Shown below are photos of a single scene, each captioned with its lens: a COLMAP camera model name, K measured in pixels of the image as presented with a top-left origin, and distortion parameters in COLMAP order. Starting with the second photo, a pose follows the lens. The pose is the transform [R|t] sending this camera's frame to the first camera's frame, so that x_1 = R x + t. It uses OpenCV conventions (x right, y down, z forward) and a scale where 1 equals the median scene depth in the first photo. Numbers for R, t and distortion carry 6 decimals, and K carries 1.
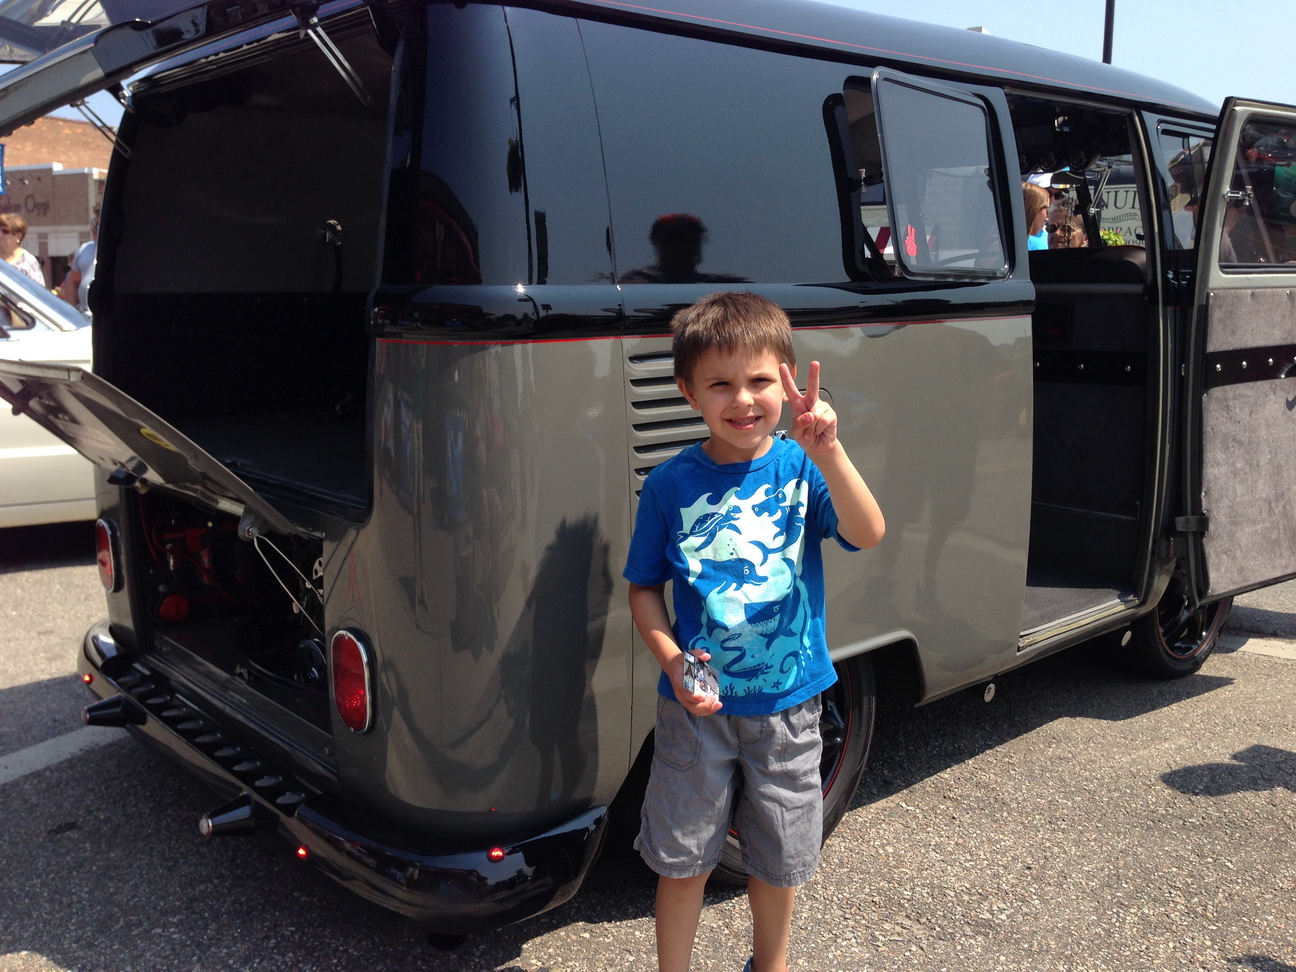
lens RADIAL K [[1189.7, 0, 653.9], [0, 1189.7, 496.8], [0, 0, 1]] dist [0.037104, 0.000000]
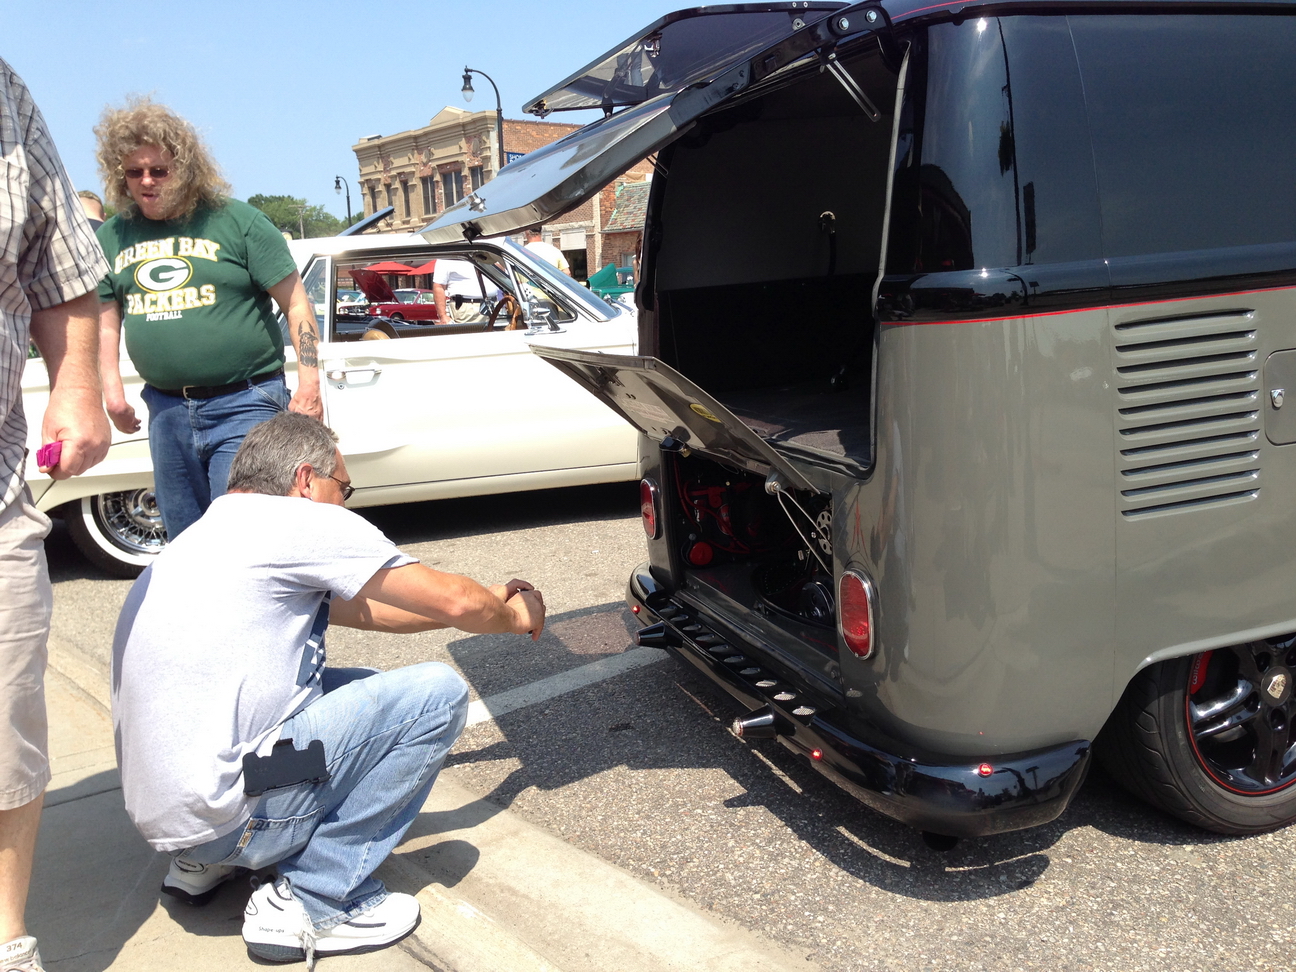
lens RADIAL K [[1189.7, 0, 641.1], [0, 1189.7, 508.7], [0, 0, 1]] dist [0.037104, 0.000000]
pose [[0.919112, 0.012119, -0.393810, 0.009570], [0.003690, 0.999218, 0.039362, 0.002229], [0.393979, -0.037631, 0.918349, -0.115903]]
